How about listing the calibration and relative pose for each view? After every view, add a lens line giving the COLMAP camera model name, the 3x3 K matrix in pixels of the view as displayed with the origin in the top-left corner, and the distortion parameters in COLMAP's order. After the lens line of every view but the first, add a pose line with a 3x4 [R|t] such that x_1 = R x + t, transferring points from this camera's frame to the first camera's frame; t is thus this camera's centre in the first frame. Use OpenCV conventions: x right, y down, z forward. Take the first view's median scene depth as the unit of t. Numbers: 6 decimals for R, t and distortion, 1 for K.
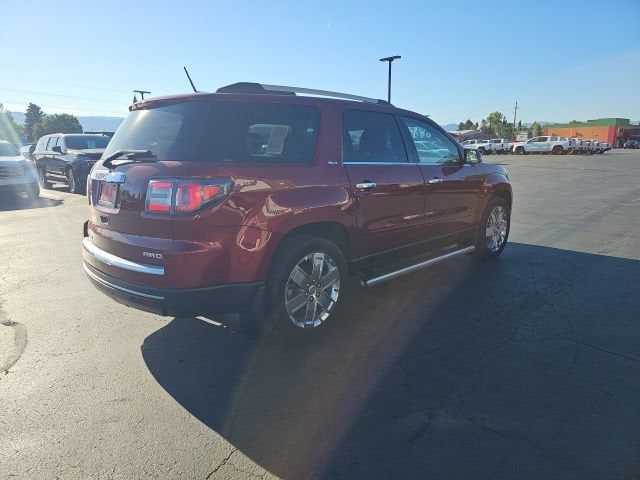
lens RADIAL K [[414.7, 0, 320.6], [0, 414.7, 244.8], [0, 0, 1]] dist [0.056468, -0.044835]
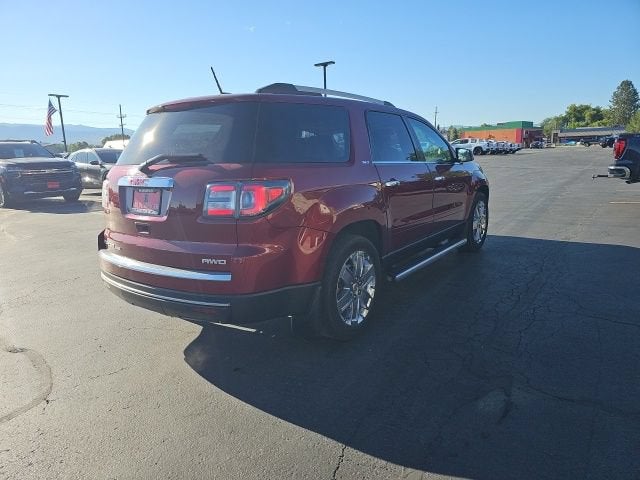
lens RADIAL K [[414.7, 0, 321.0], [0, 414.7, 250.2], [0, 0, 1]] dist [0.056468, -0.044835]
pose [[0.985524, -0.057871, 0.159355, -0.248026], [0.057709, 0.998317, 0.005649, 0.005982], [-0.159413, 0.003629, 0.987205, 0.009133]]
